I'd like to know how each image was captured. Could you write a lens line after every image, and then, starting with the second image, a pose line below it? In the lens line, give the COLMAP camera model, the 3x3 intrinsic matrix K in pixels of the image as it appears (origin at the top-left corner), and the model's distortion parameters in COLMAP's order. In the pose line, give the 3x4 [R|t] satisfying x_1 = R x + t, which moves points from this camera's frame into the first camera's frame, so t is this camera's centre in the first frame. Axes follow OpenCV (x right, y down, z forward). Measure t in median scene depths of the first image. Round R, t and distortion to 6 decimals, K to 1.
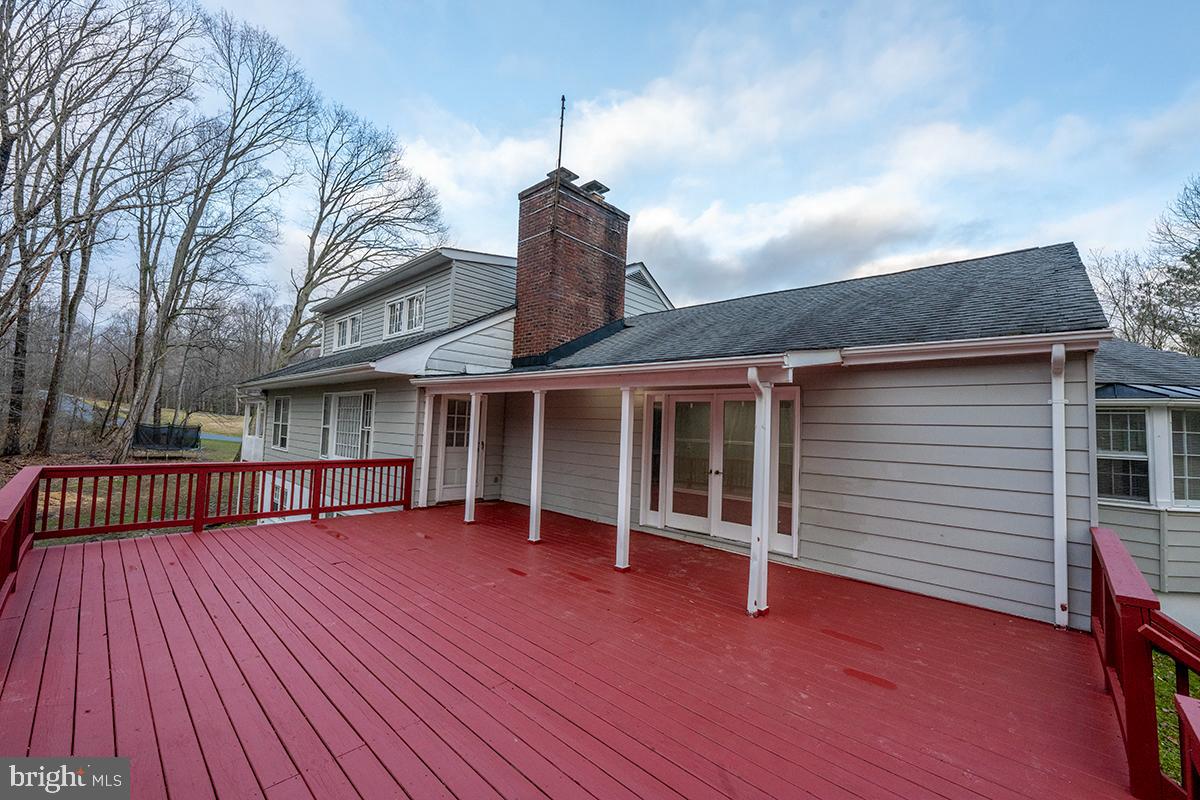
lens RADIAL K [[472.2, 0, 601.9], [0, 472.2, 404.7], [0, 0, 1]] dist [-0.000927, 0.000172]
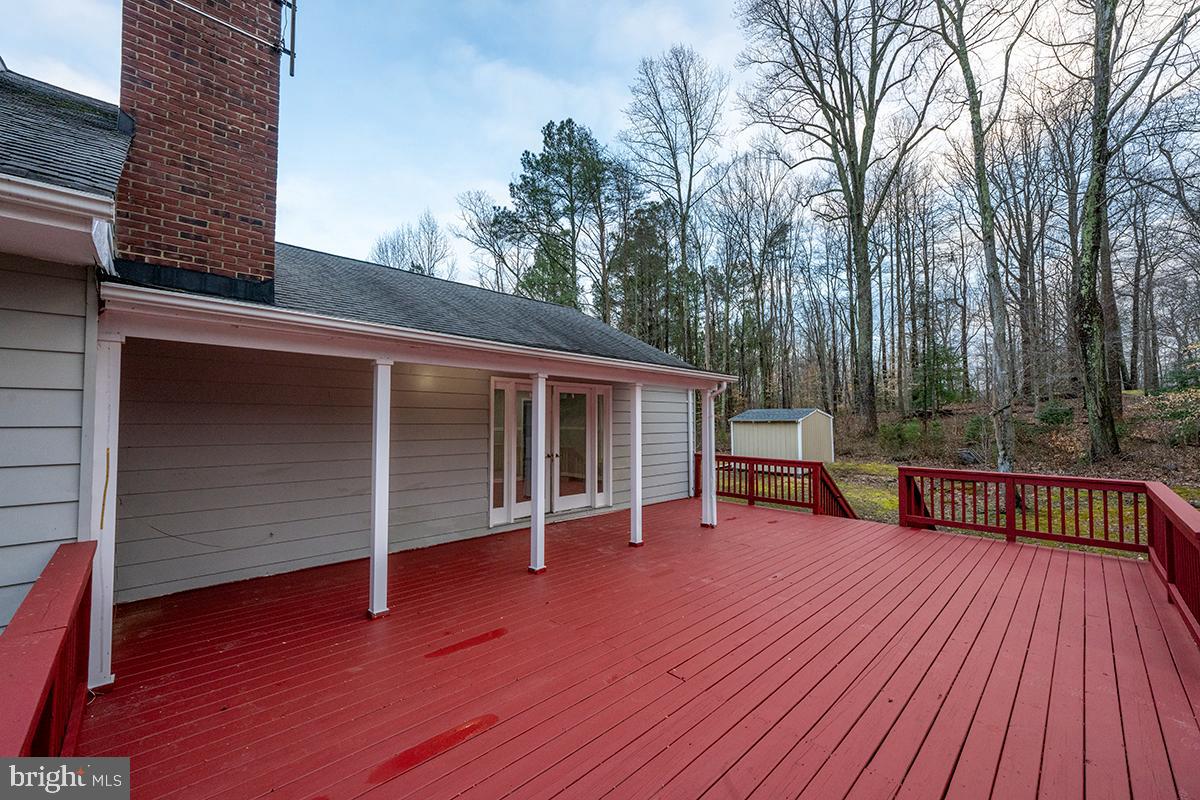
lens RADIAL K [[472.2, 0, 601.9], [0, 472.2, 404.7], [0, 0, 1]] dist [-0.000927, 0.000172]
pose [[0.046643, -0.004128, 0.998903, -0.973999], [-0.049137, 0.998771, 0.006421, 0.010295], [-0.997702, -0.049383, 0.046382, 0.935745]]
